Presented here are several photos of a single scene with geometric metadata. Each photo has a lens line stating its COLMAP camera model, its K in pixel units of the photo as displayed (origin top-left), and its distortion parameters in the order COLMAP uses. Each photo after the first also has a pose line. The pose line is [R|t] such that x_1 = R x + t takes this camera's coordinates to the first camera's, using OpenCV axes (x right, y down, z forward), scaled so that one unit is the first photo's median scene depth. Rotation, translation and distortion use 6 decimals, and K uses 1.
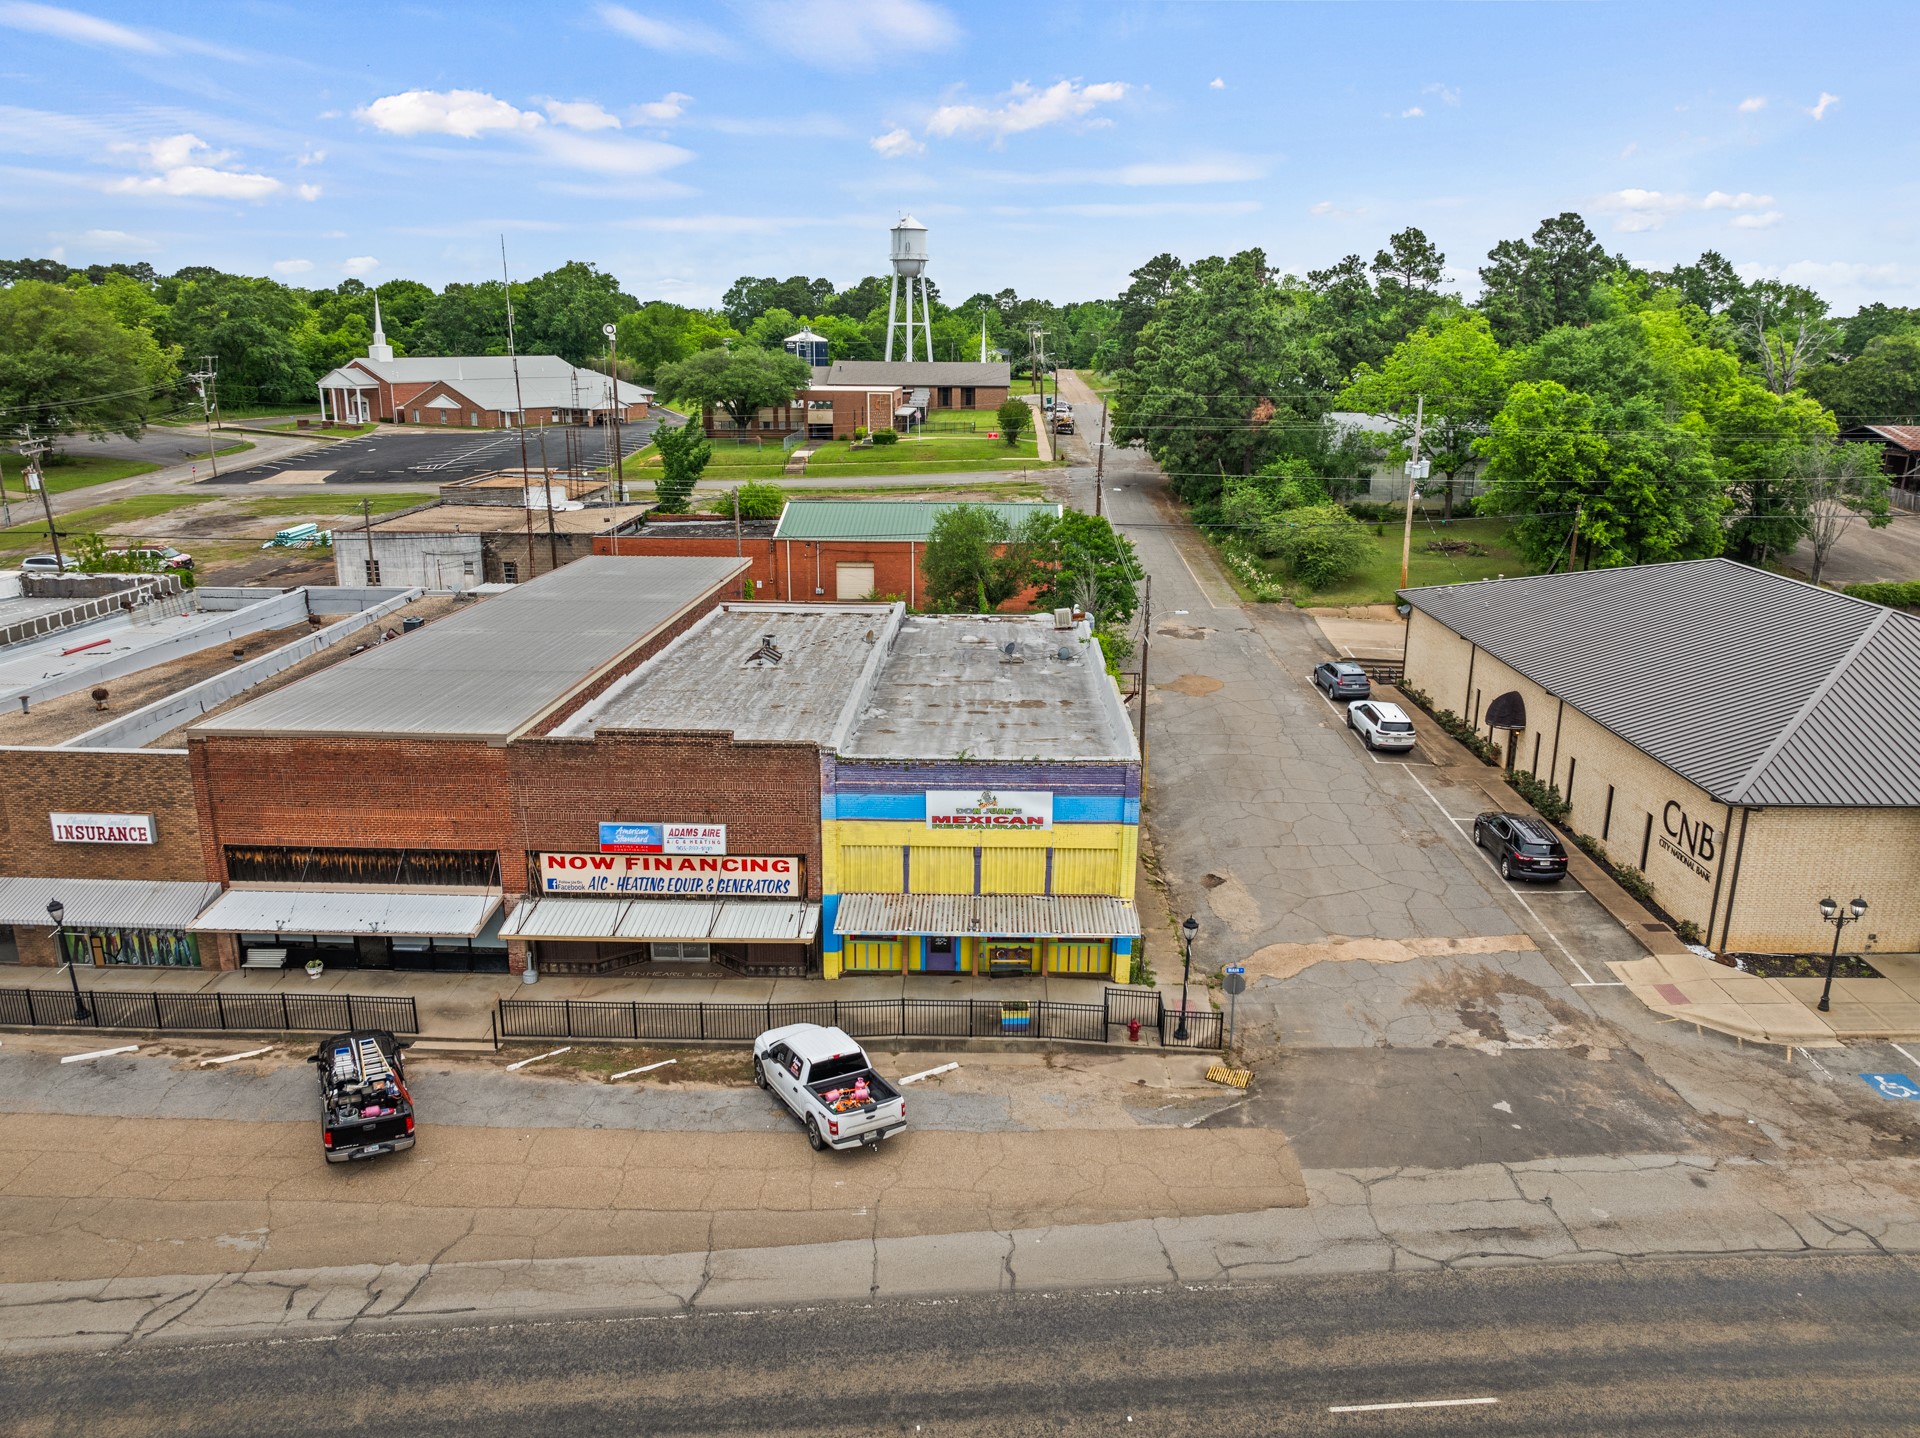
lens RADIAL K [[1345.7, 0, 968.9], [0, 1345.7, 710.4], [0, 0, 1]] dist [-0.035705, -0.000915]
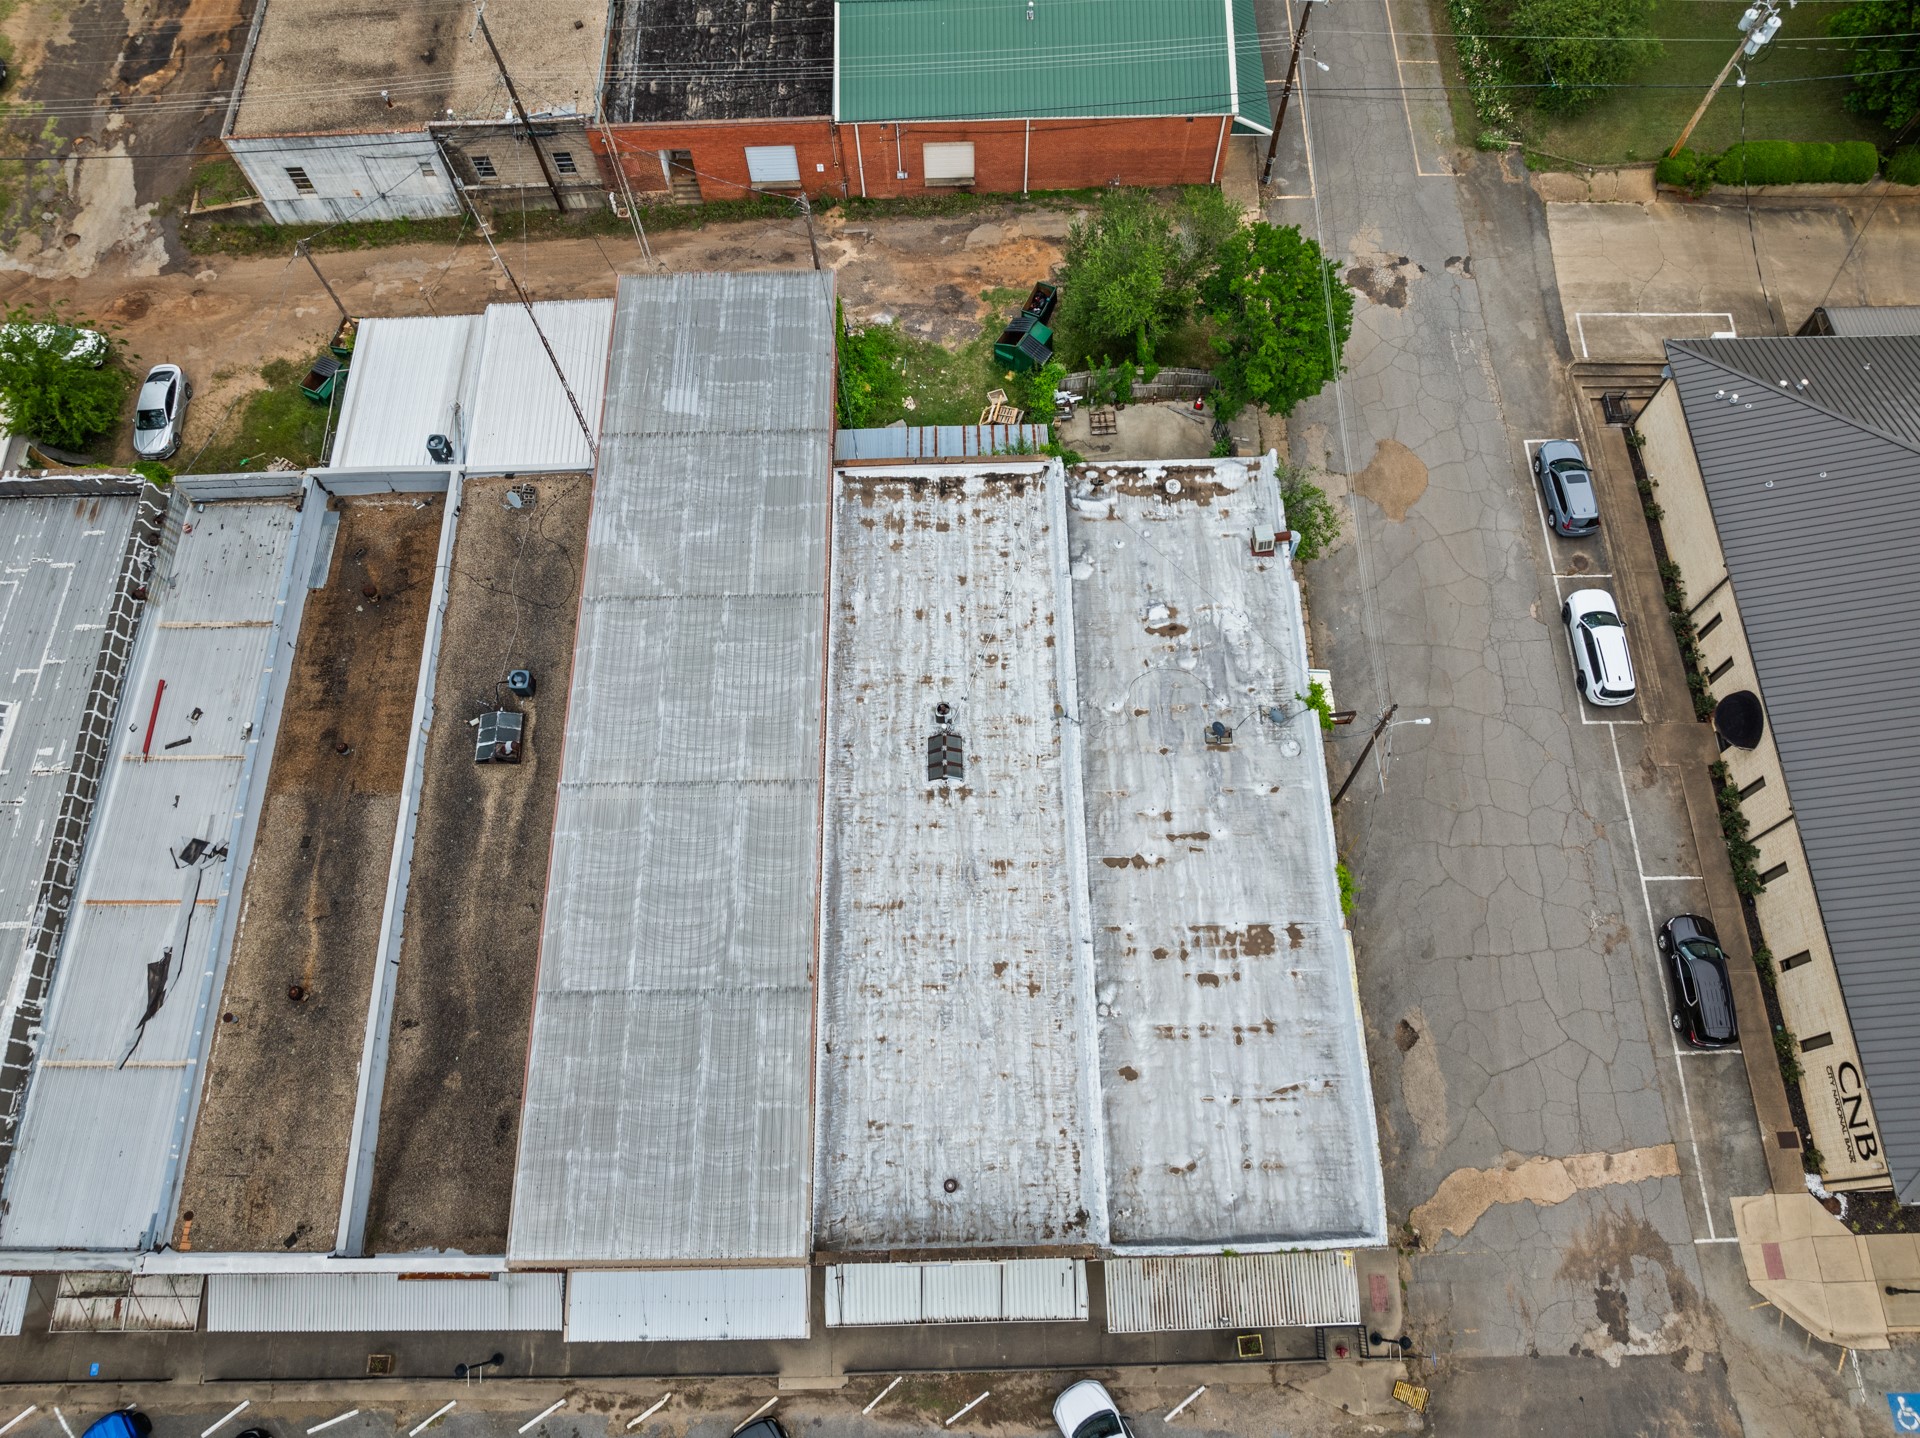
lens RADIAL K [[1340.0, 0, 981.0], [0, 1340.0, 717.7], [0, 0, 1]] dist [-0.070478, 0.051444]
pose [[0.998871, -0.047505, -0.000034, -0.178308], [0.029428, 0.618205, 0.785466, -1.054455], [-0.037292, -0.784580, 0.618905, 0.659561]]
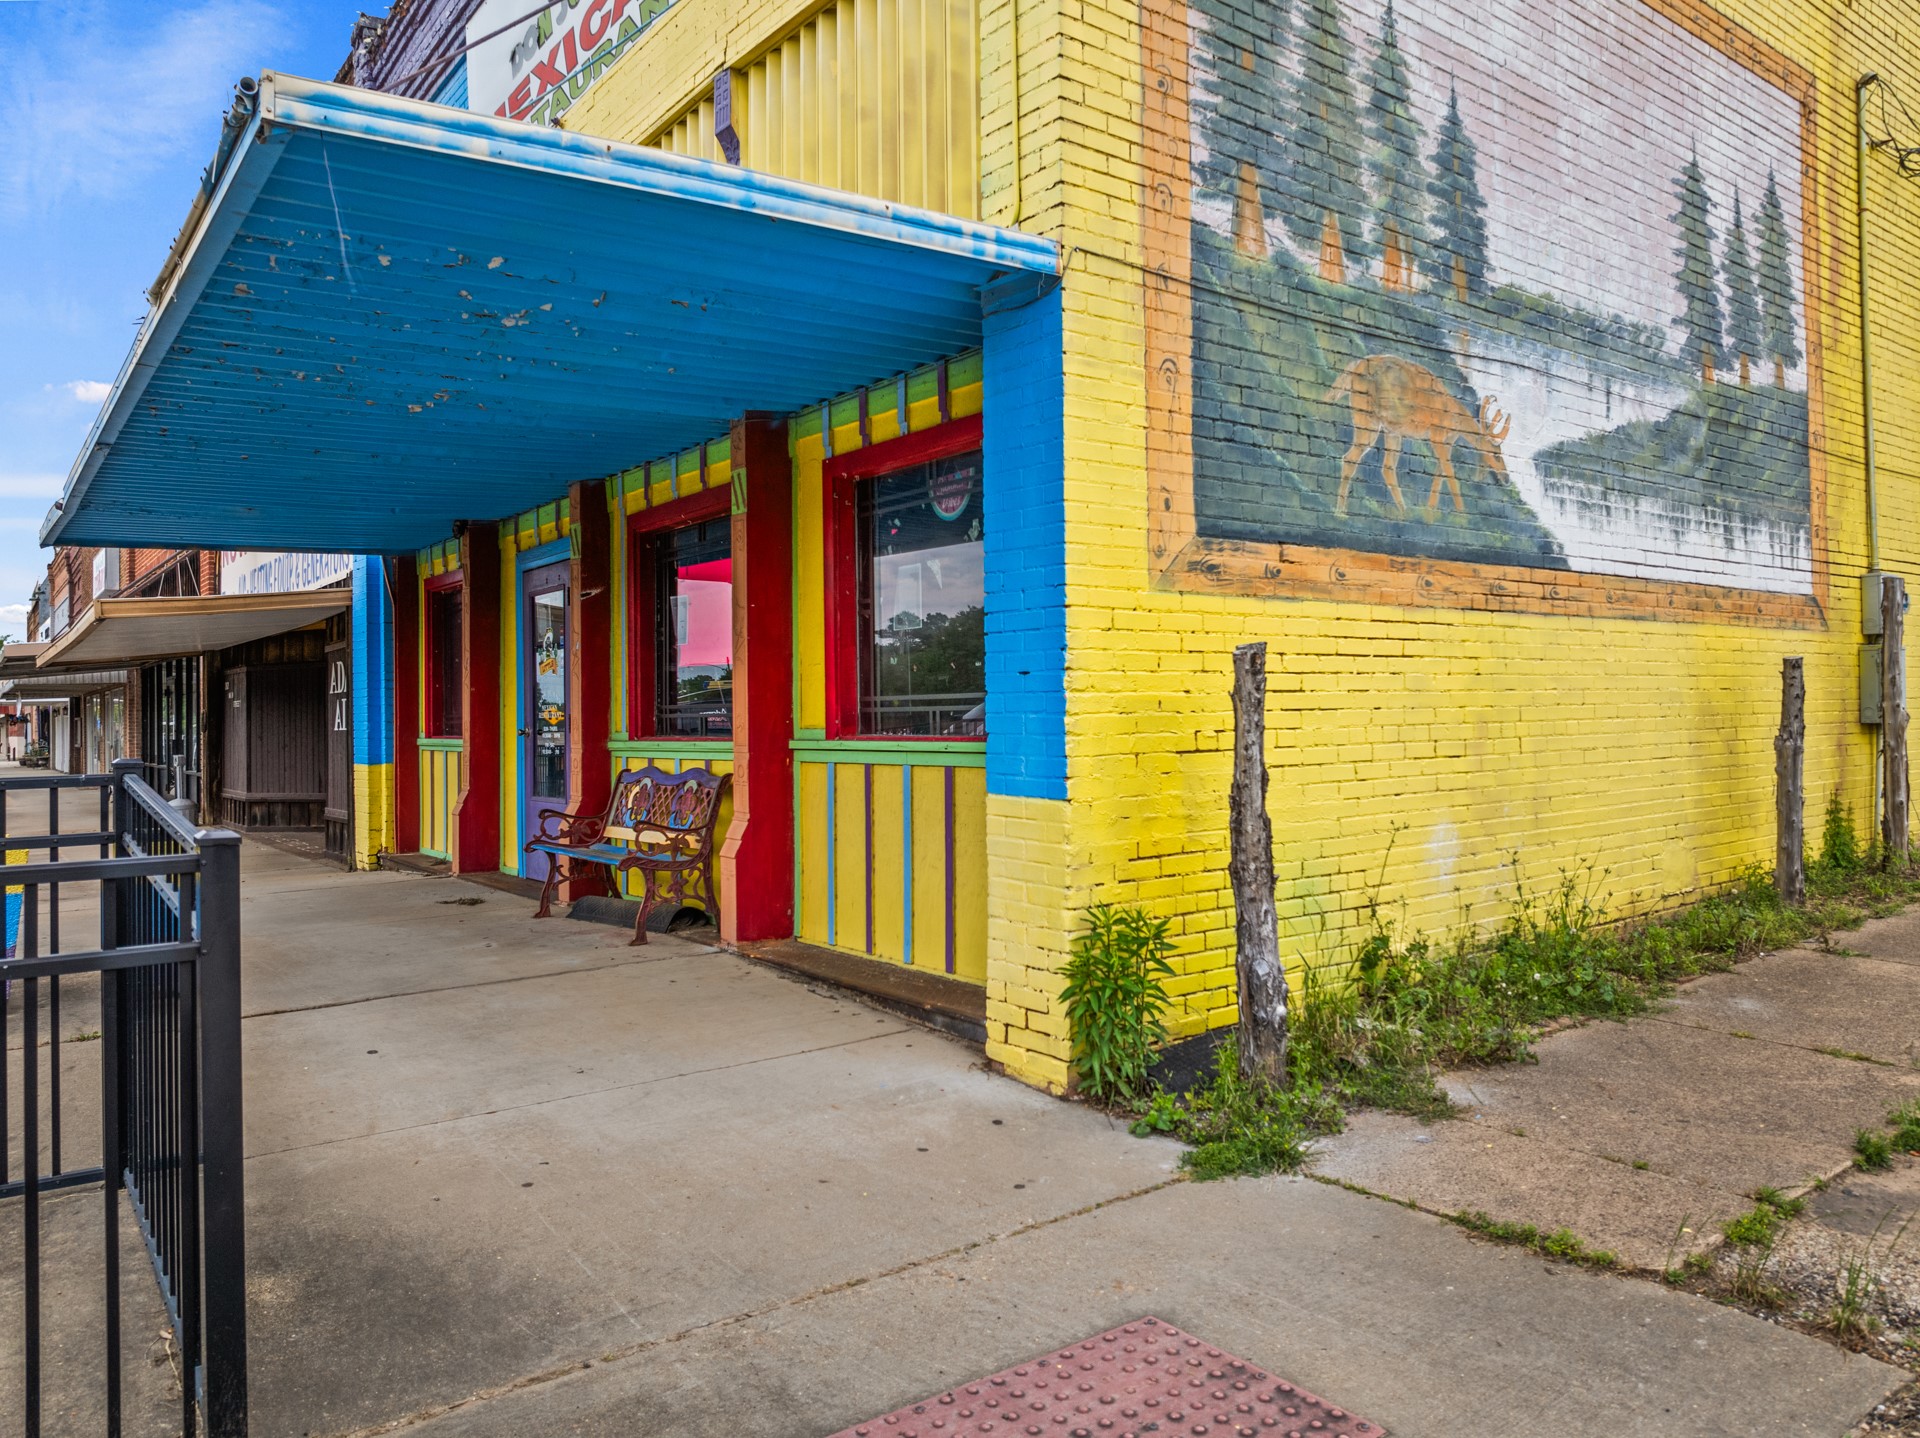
lens RADIAL K [[1357.8, 0, 977.4], [0, 1357.8, 691.8], [0, 0, 1]] dist [-0.039592, -0.000401]
pose [[0.619965, -0.034630, -0.783865, 0.201779], [-0.185765, 0.964145, -0.189517, 0.196780], [0.762322, 0.263109, 0.591303, 0.935408]]
